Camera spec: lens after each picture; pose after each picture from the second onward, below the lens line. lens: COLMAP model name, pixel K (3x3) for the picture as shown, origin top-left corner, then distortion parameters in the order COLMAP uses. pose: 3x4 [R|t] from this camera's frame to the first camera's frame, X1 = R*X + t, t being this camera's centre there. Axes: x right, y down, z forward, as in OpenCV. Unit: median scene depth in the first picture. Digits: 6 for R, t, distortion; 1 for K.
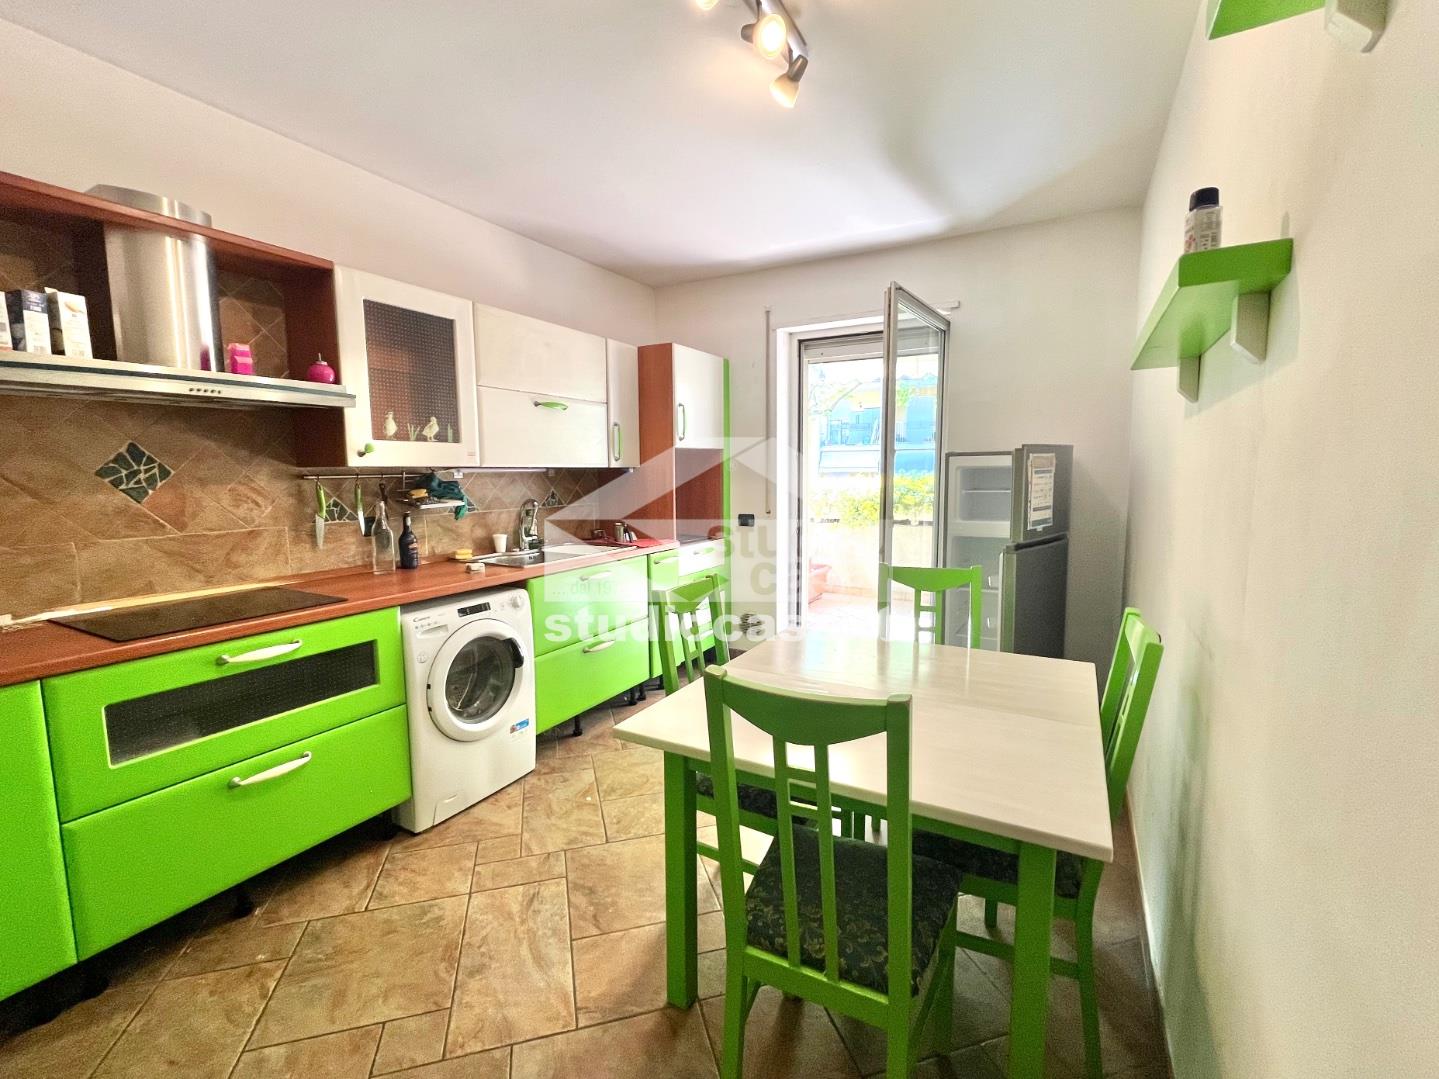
lens RADIAL K [[632.9, 0, 720.1], [0, 632.9, 537.0], [0, 0, 1]] dist [-0.003564, -0.000293]
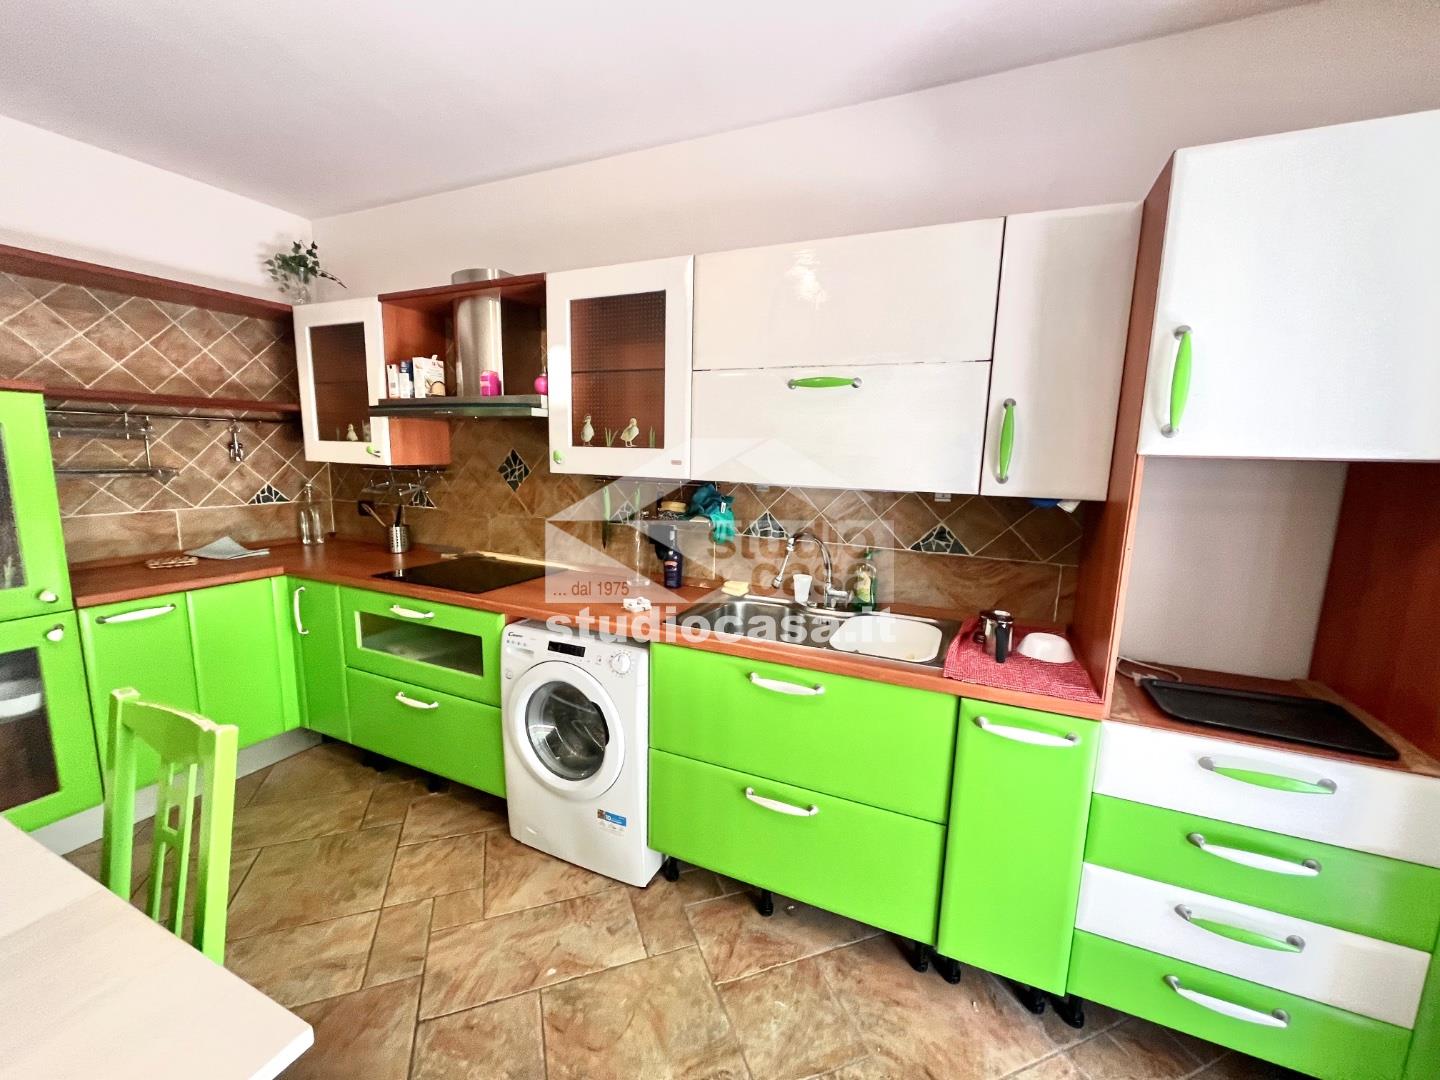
lens RADIAL K [[583.8, 0, 717.8], [0, 583.8, 541.2], [0, 0, 1]] dist [-0.004154, -0.000291]
pose [[0.077193, 0.162662, -0.983658, 0.372975], [-0.129638, 0.979863, 0.151862, -0.172524], [0.988552, 0.115797, 0.096726, 1.128220]]
